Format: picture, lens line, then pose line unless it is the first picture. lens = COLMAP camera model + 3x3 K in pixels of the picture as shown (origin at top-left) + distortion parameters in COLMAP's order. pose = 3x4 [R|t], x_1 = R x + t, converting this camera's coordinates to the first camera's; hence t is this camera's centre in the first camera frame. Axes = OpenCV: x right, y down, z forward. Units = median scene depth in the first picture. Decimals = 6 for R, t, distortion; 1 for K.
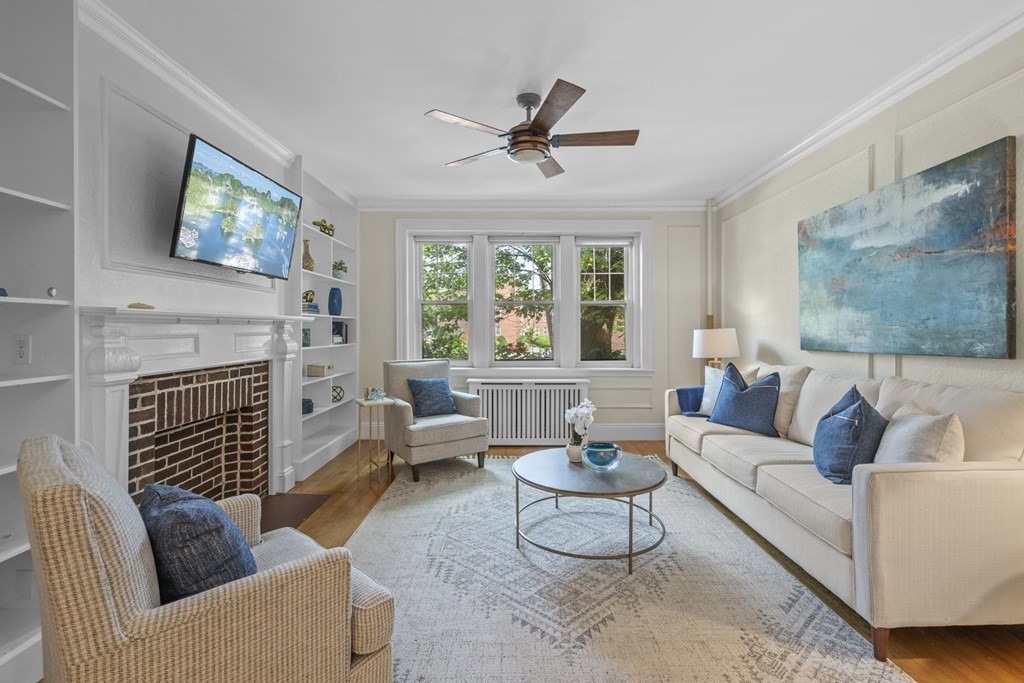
lens RADIAL K [[476.5, 0, 510.6], [0, 476.5, 334.4], [0, 0, 1]] dist [0.003347, -0.000499]
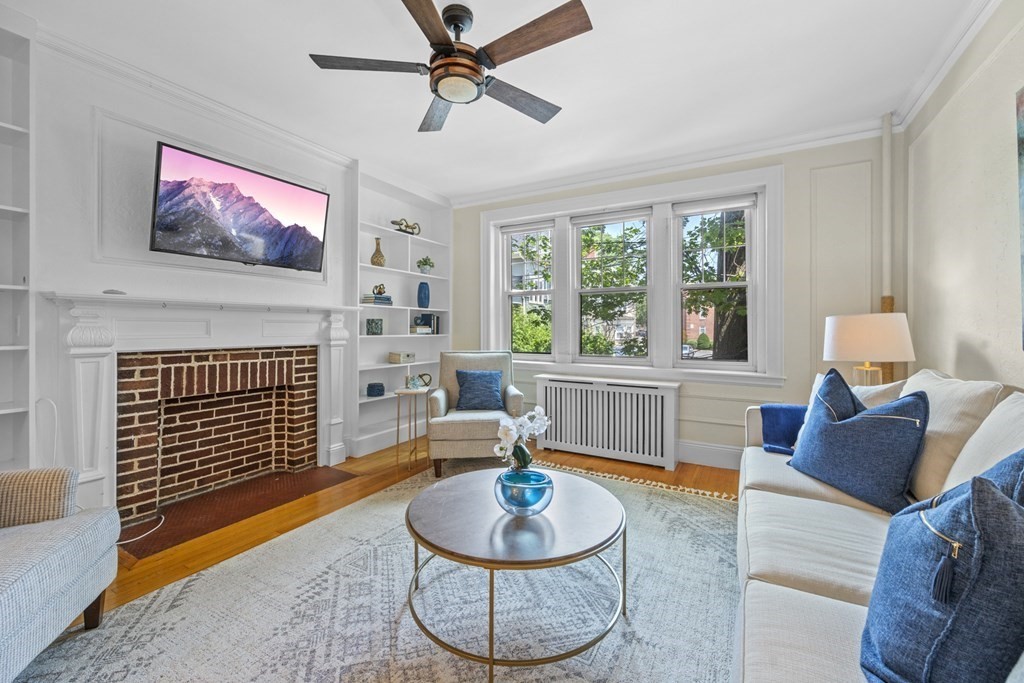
lens RADIAL K [[423.6, 0, 510.9], [0, 423.6, 333.4], [0, 0, 1]] dist [-0.001678, -0.000551]
pose [[0.865713, 0.009424, -0.500452, 0.406579], [-0.010405, 0.999946, 0.000831, 0.021644], [0.500433, 0.004487, 0.865764, 0.390727]]
